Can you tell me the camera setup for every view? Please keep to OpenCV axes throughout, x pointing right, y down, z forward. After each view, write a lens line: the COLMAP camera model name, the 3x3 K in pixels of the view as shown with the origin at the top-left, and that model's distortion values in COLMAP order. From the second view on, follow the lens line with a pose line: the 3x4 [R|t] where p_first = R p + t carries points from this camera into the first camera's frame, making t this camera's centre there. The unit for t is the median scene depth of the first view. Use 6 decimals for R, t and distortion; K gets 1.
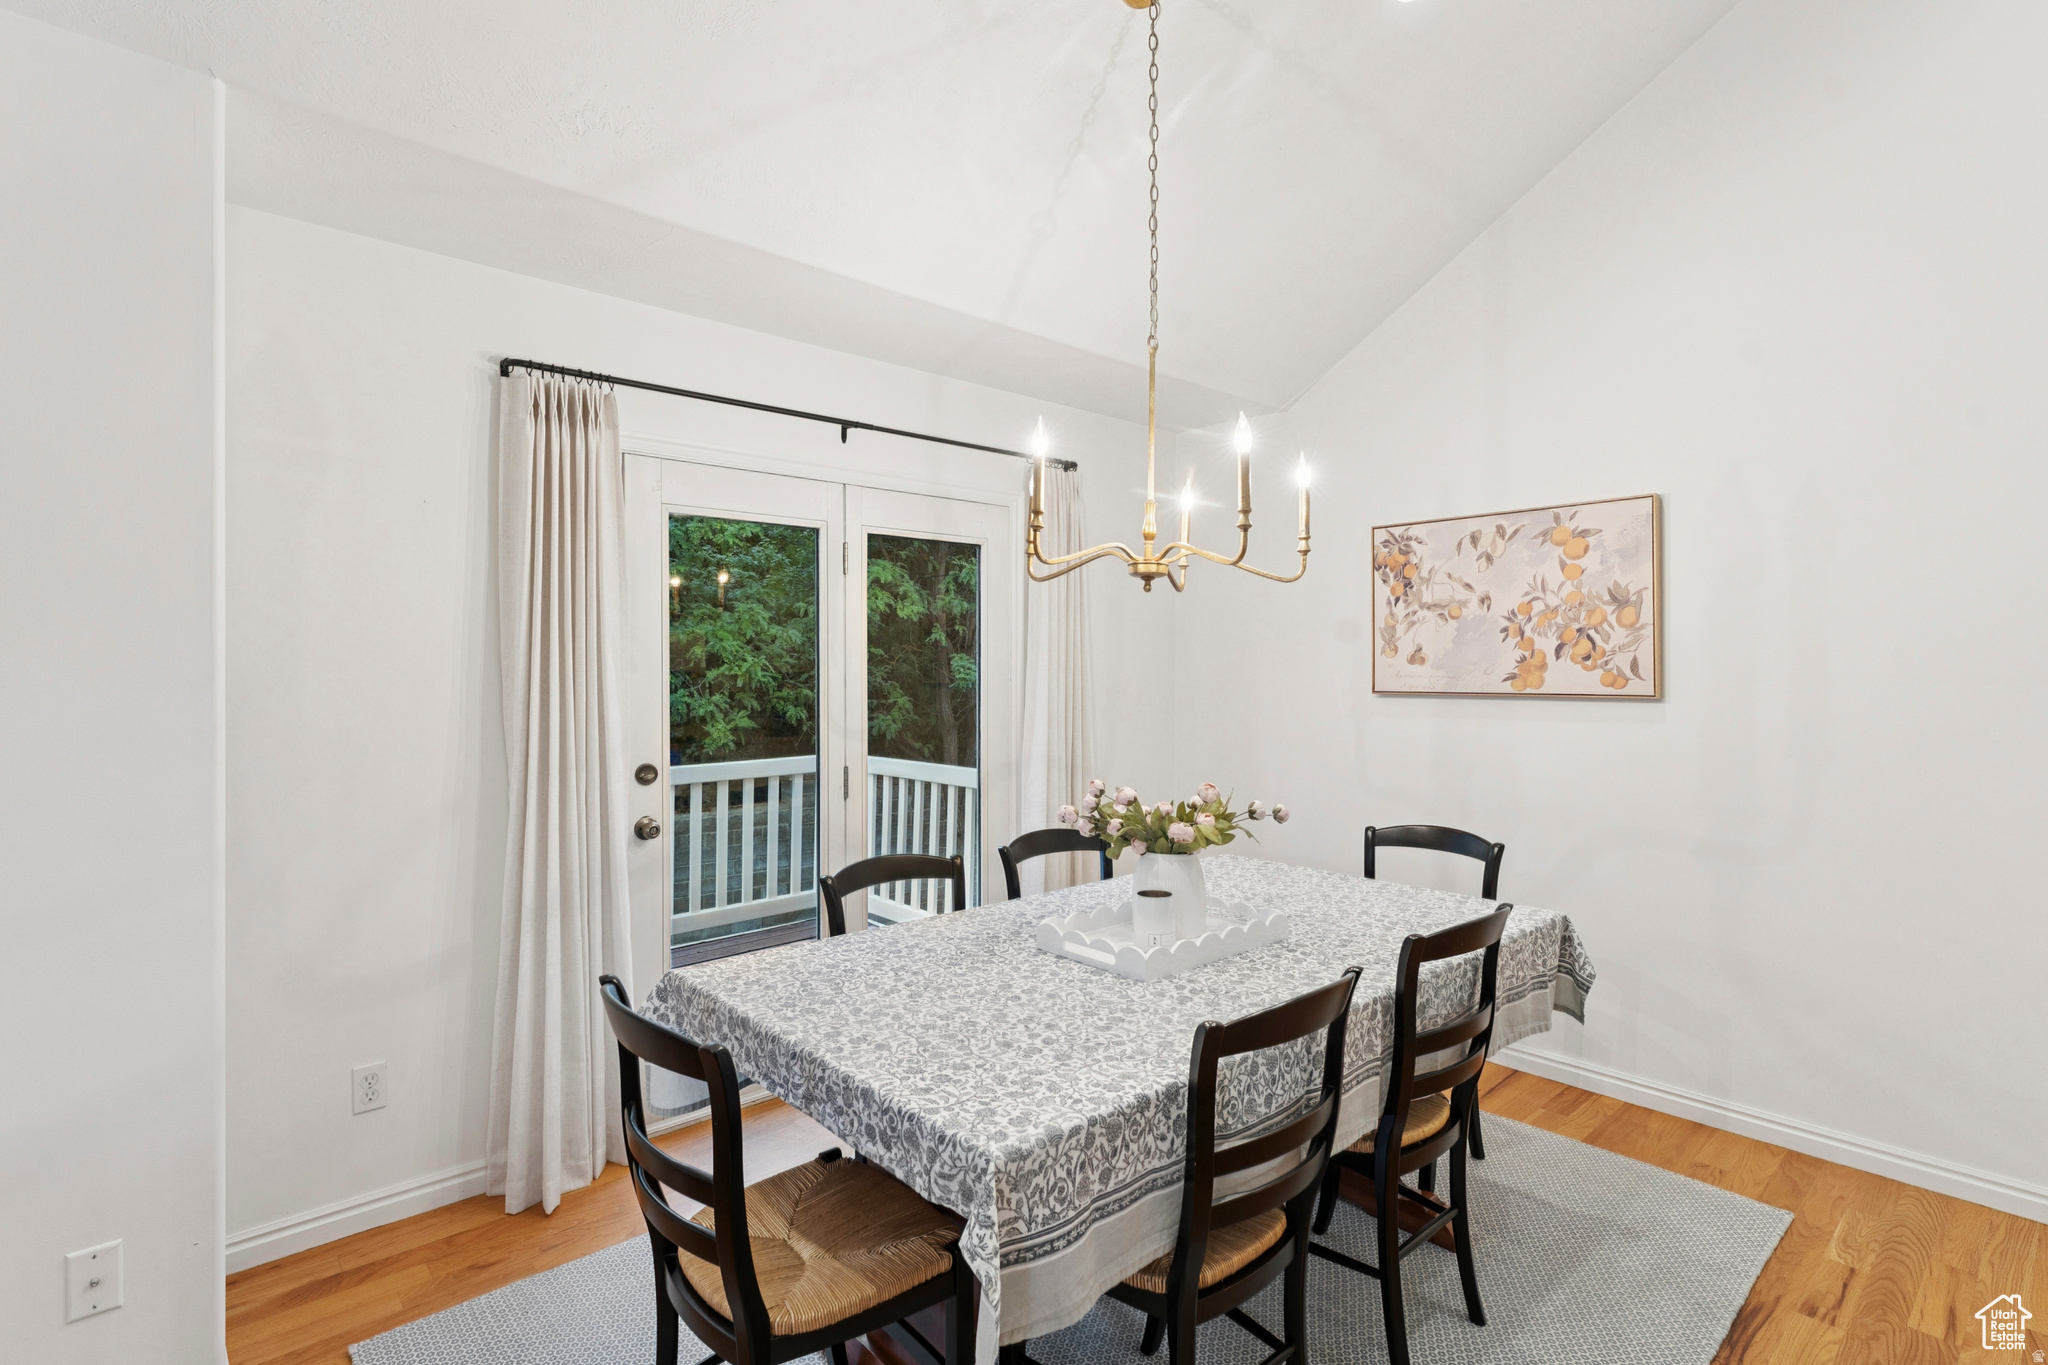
lens RADIAL K [[986.4, 0, 1027.6], [0, 986.4, 668.2], [0, 0, 1]] dist [0.001152, 0.000013]
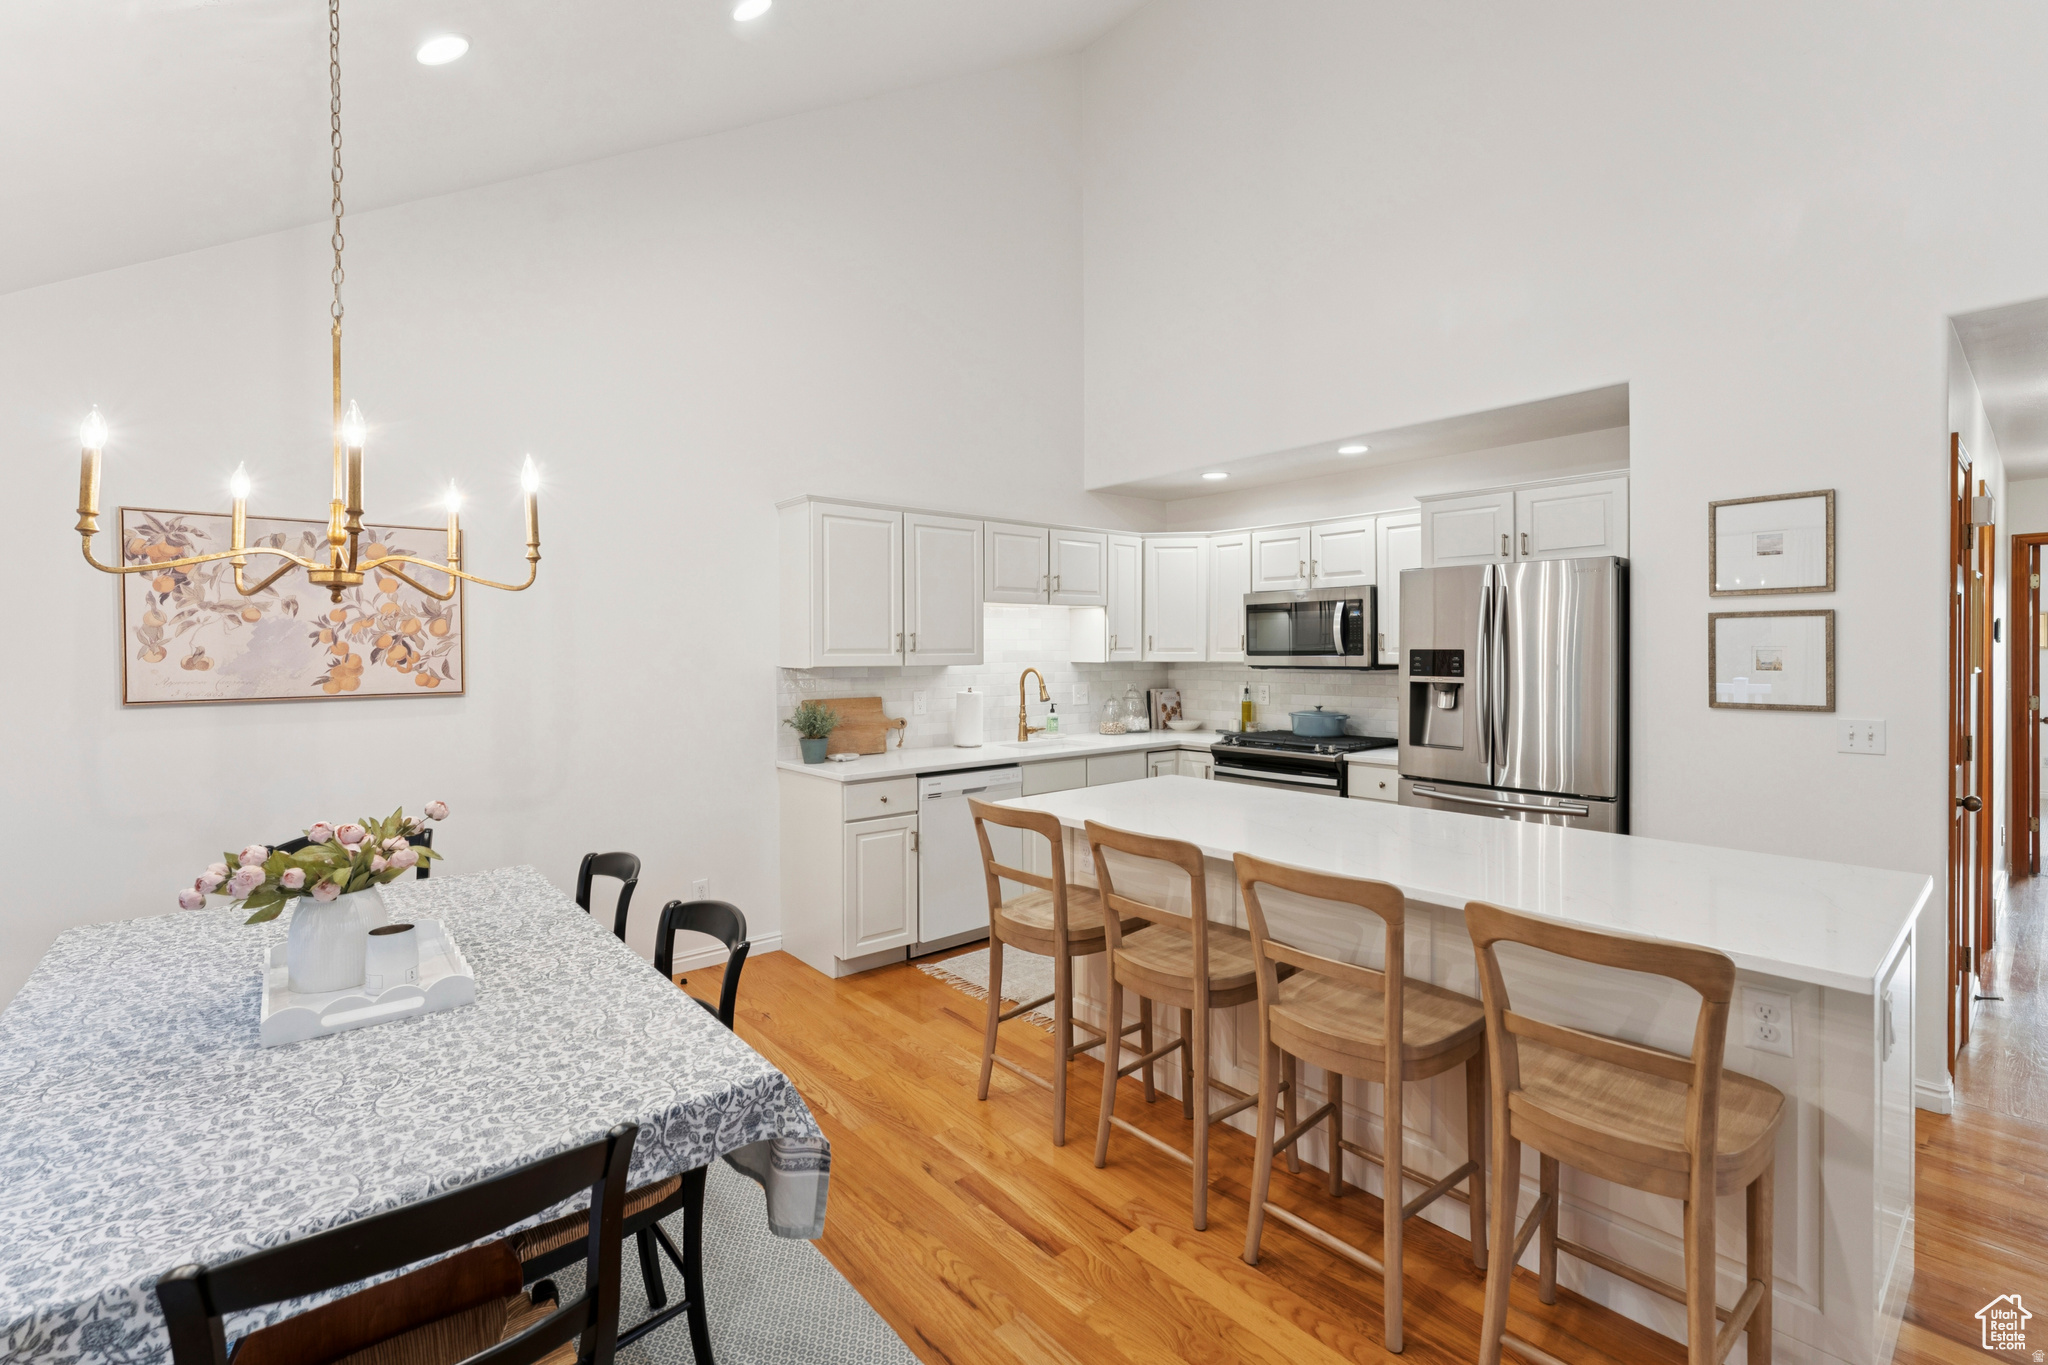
lens RADIAL K [[896.9, 0, 1021.5], [0, 896.9, 665.9], [0, 0, 1]] dist [0.001171, 0.000044]
pose [[0.035497, -0.019754, 0.999175, -0.447932], [0.003406, 0.999801, 0.019645, -0.023298], [-0.999364, 0.002705, 0.035557, 0.239241]]
